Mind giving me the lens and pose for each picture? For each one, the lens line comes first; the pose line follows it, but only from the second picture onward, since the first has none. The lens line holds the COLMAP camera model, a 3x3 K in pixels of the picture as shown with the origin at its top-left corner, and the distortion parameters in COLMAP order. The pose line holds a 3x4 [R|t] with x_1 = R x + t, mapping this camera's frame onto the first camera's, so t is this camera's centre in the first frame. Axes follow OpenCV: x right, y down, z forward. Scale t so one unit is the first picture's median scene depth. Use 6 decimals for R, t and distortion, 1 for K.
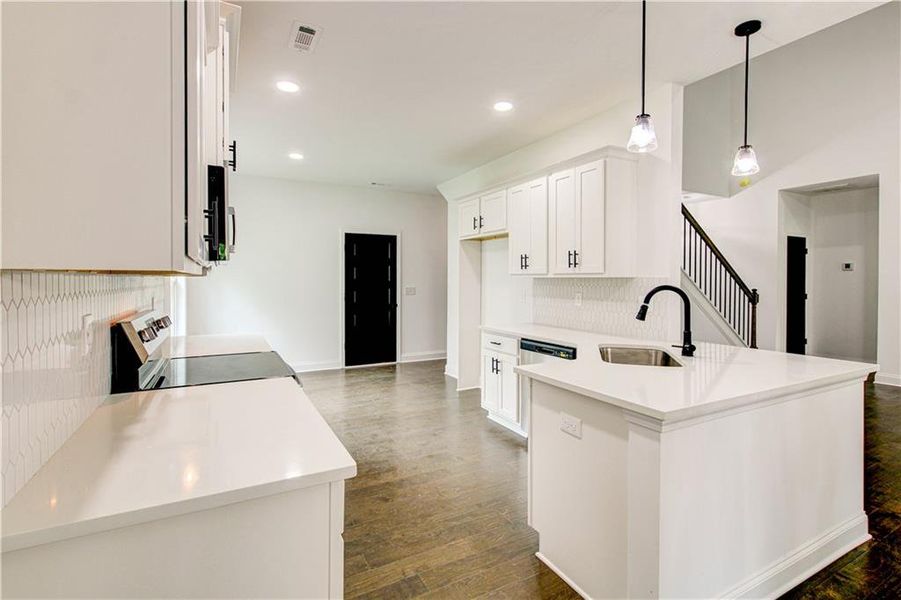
lens RADIAL K [[429.0, 0, 471.6], [0, 429.0, 284.6], [0, 0, 1]] dist [0.008807, -0.001032]
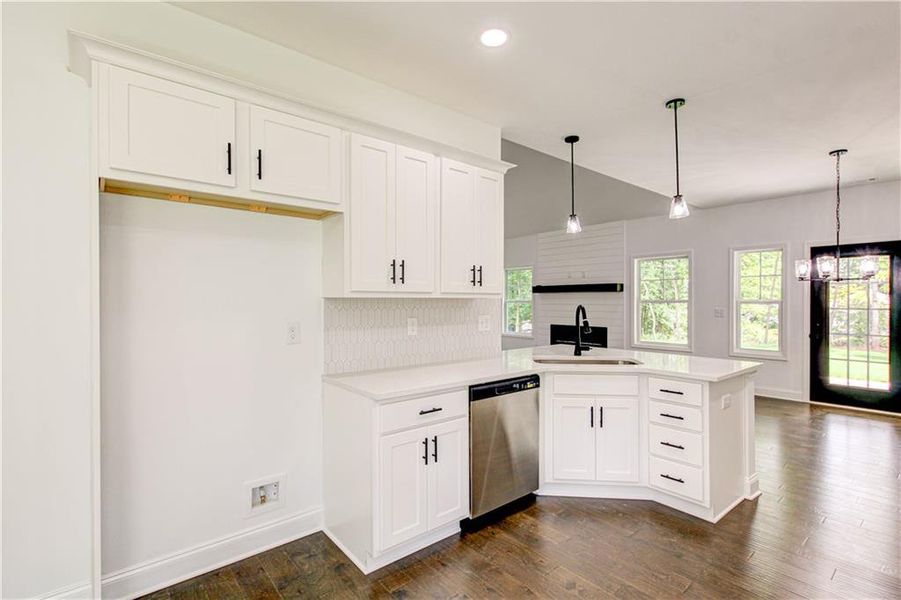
lens RADIAL K [[429.0, 0, 445.6], [0, 429.0, 300.7], [0, 0, 1]] dist [0.008807, -0.001032]
pose [[-0.167532, -0.002907, 0.985862, -0.517527], [0.011429, 0.999923, 0.004891, -0.014541], [-0.985800, 0.012086, -0.167486, 1.076782]]
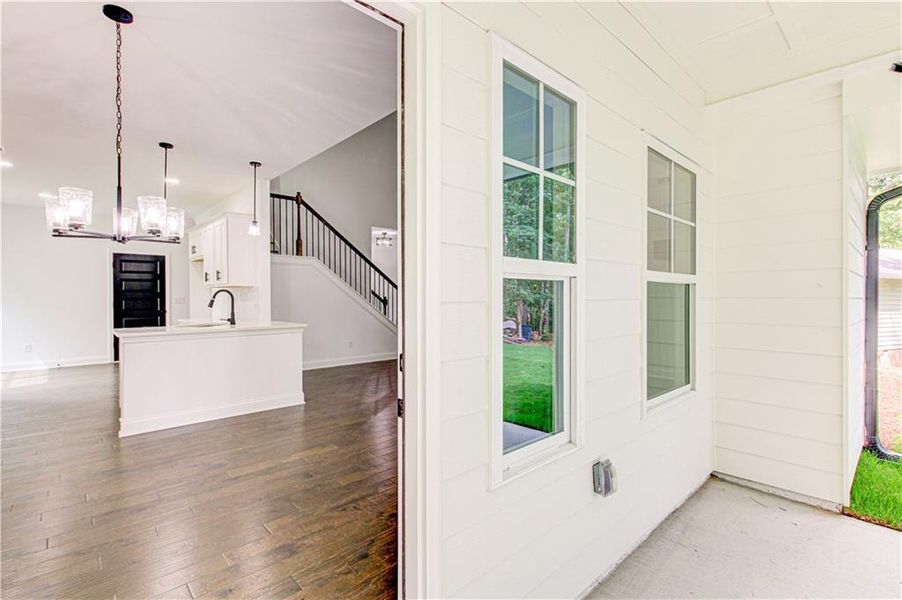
lens RADIAL K [[429.5, 0, 456.6], [0, 429.5, 301.4], [0, 0, 1]] dist [0.008807, -0.001032]
pose [[0.974450, -0.004300, 0.224561, 0.686176], [0.004122, 0.999991, 0.001261, 0.038147], [-0.224565, -0.000303, 0.974459, -0.758912]]
